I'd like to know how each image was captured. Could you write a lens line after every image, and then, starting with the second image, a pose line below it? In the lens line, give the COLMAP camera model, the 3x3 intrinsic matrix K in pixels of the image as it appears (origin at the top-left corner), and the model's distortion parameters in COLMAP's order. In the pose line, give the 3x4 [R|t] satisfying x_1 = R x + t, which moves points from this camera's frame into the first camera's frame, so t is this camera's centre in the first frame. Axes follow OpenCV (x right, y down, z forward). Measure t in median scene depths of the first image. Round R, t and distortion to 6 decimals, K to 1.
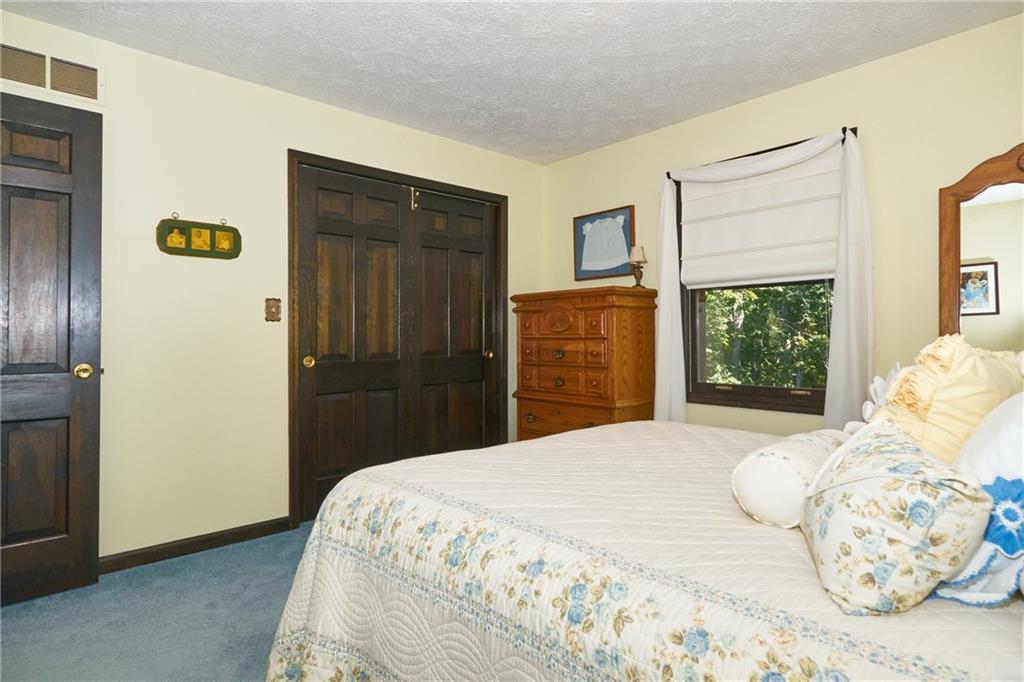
lens RADIAL K [[557.1, 0, 510.5], [0, 557.1, 333.7], [0, 0, 1]] dist [-0.022369, -0.001615]
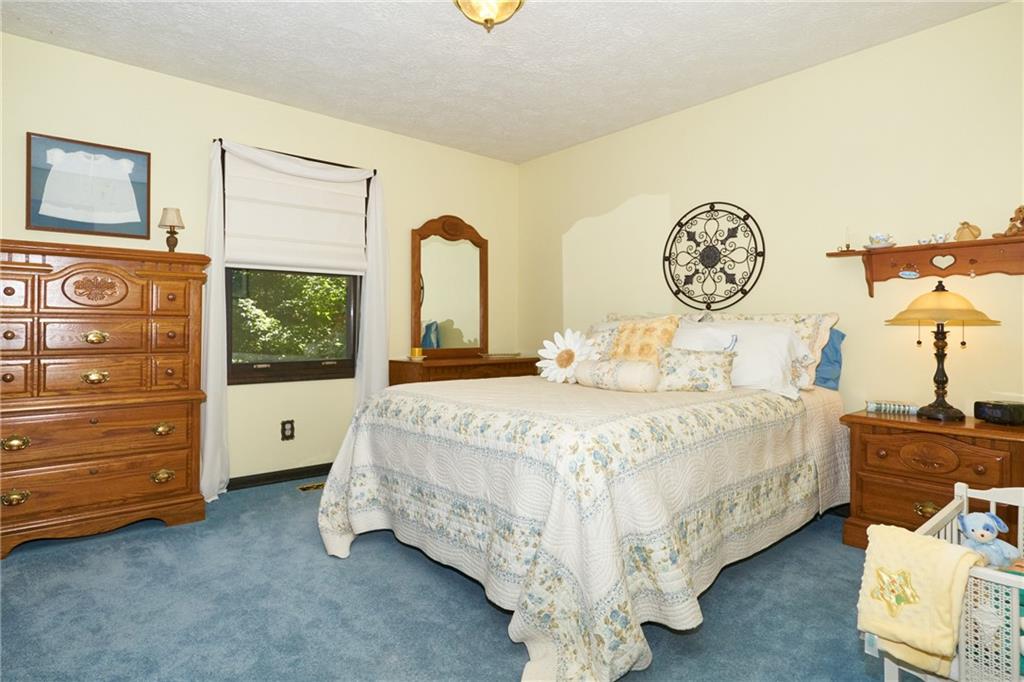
lens RADIAL K [[557.1, 0, 510.5], [0, 557.1, 333.7], [0, 0, 1]] dist [-0.022369, -0.001615]
pose [[0.026154, -0.006436, 0.999637, -0.584283], [-0.013290, 0.999889, 0.006785, 0.021254], [-0.999570, -0.013463, 0.026066, 0.455027]]
